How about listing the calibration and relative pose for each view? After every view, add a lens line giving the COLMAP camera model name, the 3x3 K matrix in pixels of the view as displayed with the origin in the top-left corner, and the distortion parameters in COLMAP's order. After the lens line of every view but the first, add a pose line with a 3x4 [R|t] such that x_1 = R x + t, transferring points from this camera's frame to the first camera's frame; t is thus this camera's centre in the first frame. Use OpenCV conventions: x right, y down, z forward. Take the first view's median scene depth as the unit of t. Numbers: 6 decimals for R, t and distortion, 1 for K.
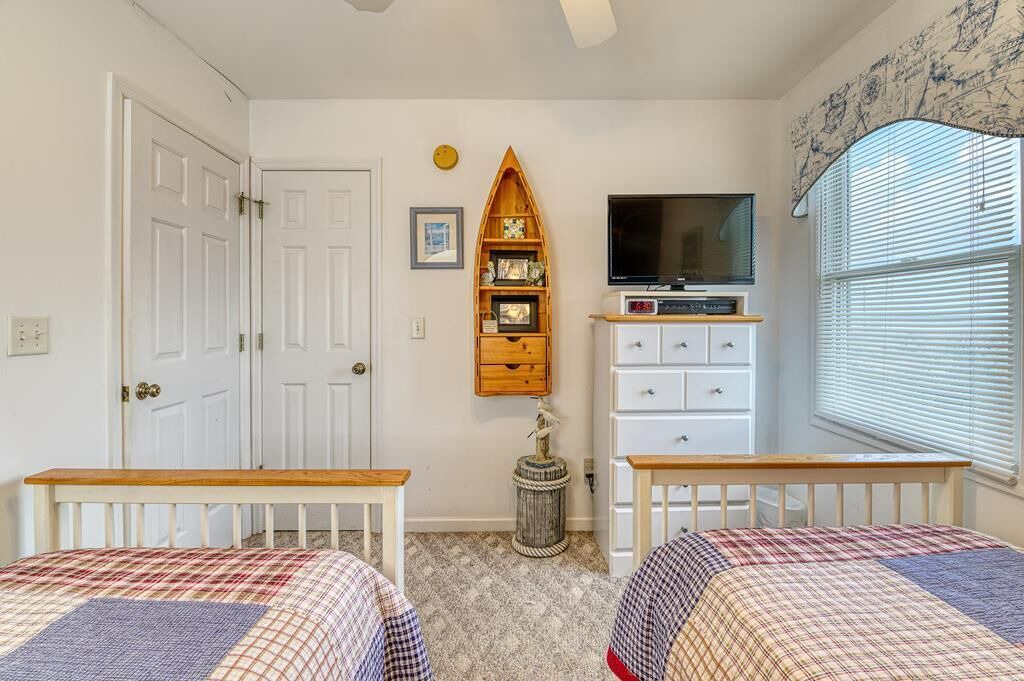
lens RADIAL K [[455.4, 0, 515.0], [0, 455.4, 320.2], [0, 0, 1]] dist [0.001787, -0.000904]
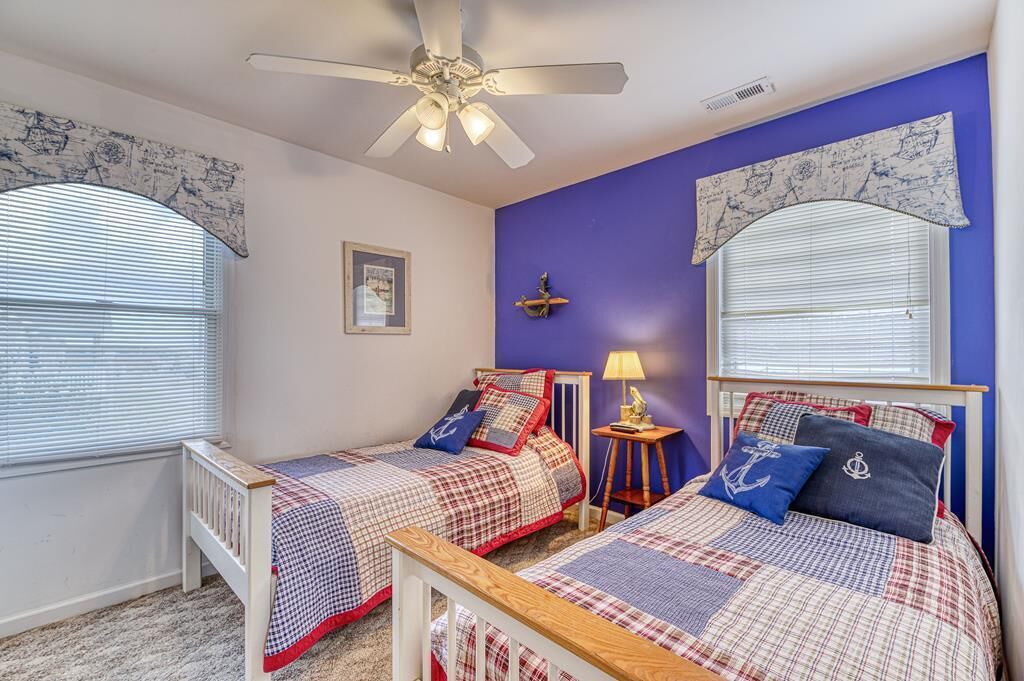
lens RADIAL K [[455.4, 0, 512.7], [0, 455.4, 346.3], [0, 0, 1]] dist [0.001787, -0.000904]
pose [[-0.704709, 0.003160, 0.709490, -0.867749], [-0.001919, 0.999978, -0.006359, -0.007678], [-0.709494, -0.005842, -0.704687, 1.257046]]
